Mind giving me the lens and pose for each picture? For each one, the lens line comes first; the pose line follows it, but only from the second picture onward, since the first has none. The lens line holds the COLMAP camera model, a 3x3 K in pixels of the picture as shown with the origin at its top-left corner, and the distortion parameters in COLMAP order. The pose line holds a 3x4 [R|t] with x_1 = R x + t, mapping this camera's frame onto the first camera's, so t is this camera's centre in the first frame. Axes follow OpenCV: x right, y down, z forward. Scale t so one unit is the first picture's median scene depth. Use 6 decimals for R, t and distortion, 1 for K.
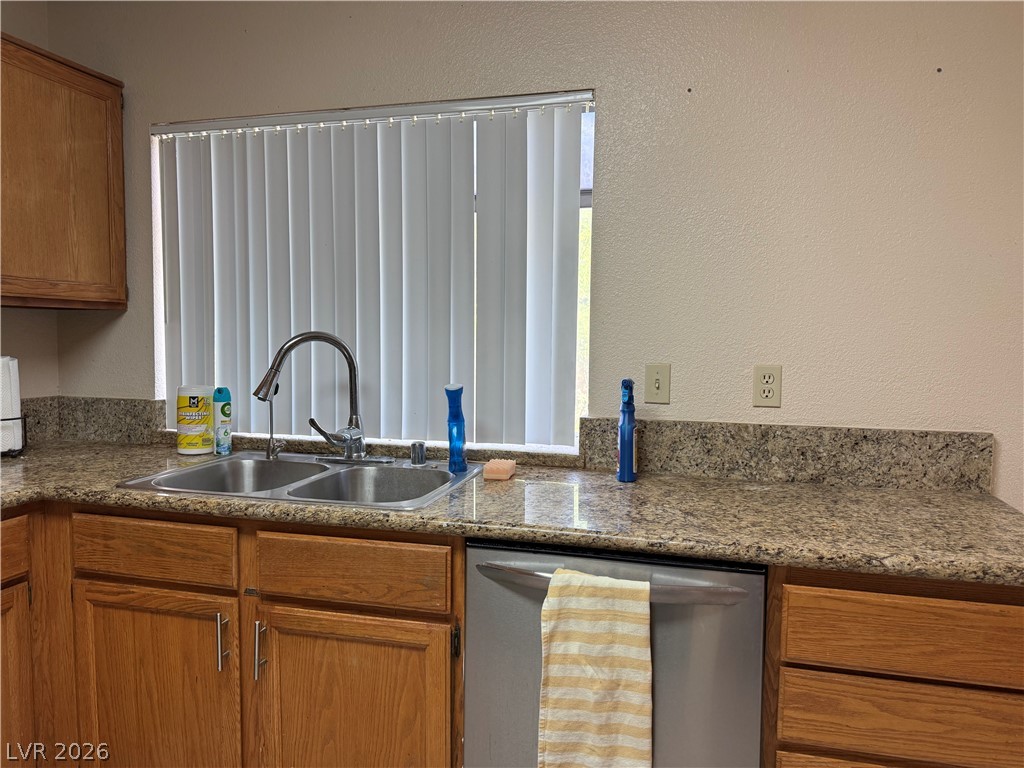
lens RADIAL K [[727.0, 0, 511.6], [0, 727.0, 383.1], [0, 0, 1]] dist [0.024777, -0.032199]
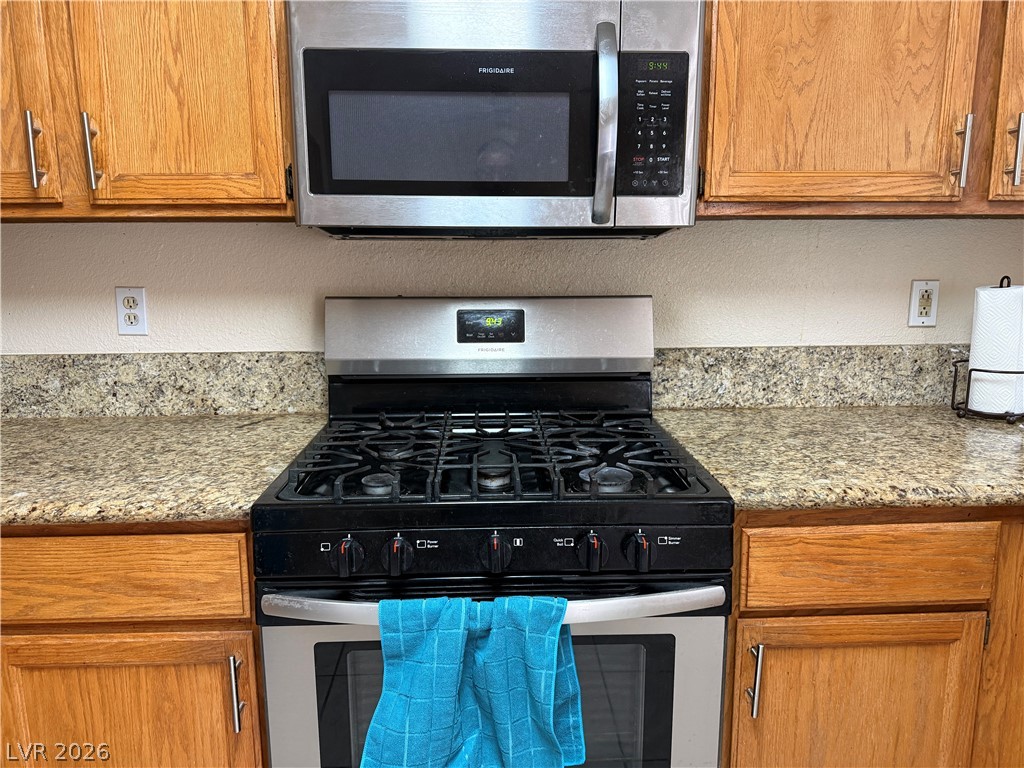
lens RADIAL K [[727.0, 0, 512.3], [0, 727.0, 385.0], [0, 0, 1]] dist [0.024777, -0.032199]
pose [[0.310563, 0.156141, -0.937641, -0.181595], [-0.053012, 0.987726, 0.146922, -0.022543], [0.949073, 0.004078, 0.315029, 0.345933]]
